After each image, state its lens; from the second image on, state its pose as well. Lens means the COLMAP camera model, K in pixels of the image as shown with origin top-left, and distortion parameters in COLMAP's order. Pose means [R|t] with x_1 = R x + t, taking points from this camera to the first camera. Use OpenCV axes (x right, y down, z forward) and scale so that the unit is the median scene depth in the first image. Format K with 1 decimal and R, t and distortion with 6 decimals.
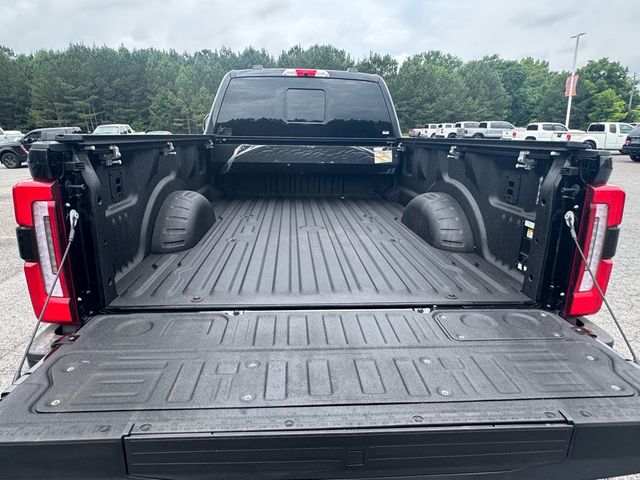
lens RADIAL K [[402.6, 0, 320.0], [0, 402.6, 240.0], [0, 0, 1]] dist [-0.008717, -0.000038]
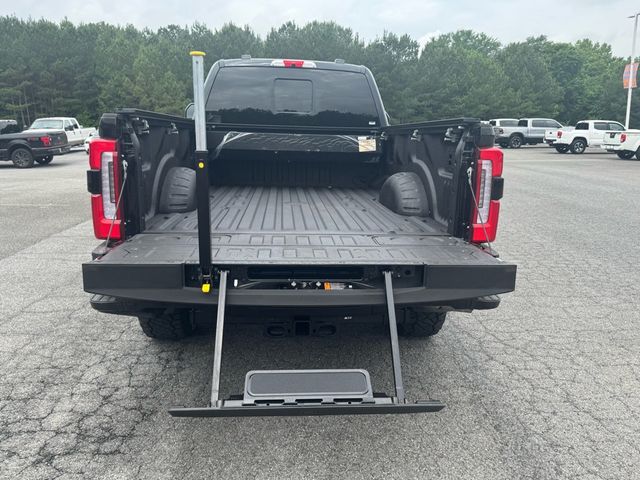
lens RADIAL K [[527.6, 0, 330.7], [0, 527.6, 243.3], [0, 0, 1]] dist [0.104606, -0.175934]
pose [[0.999777, 0.004257, 0.020676, 0.027987], [-0.003079, 0.998387, -0.056700, 0.096747], [-0.020884, 0.056623, 0.998177, -0.272316]]
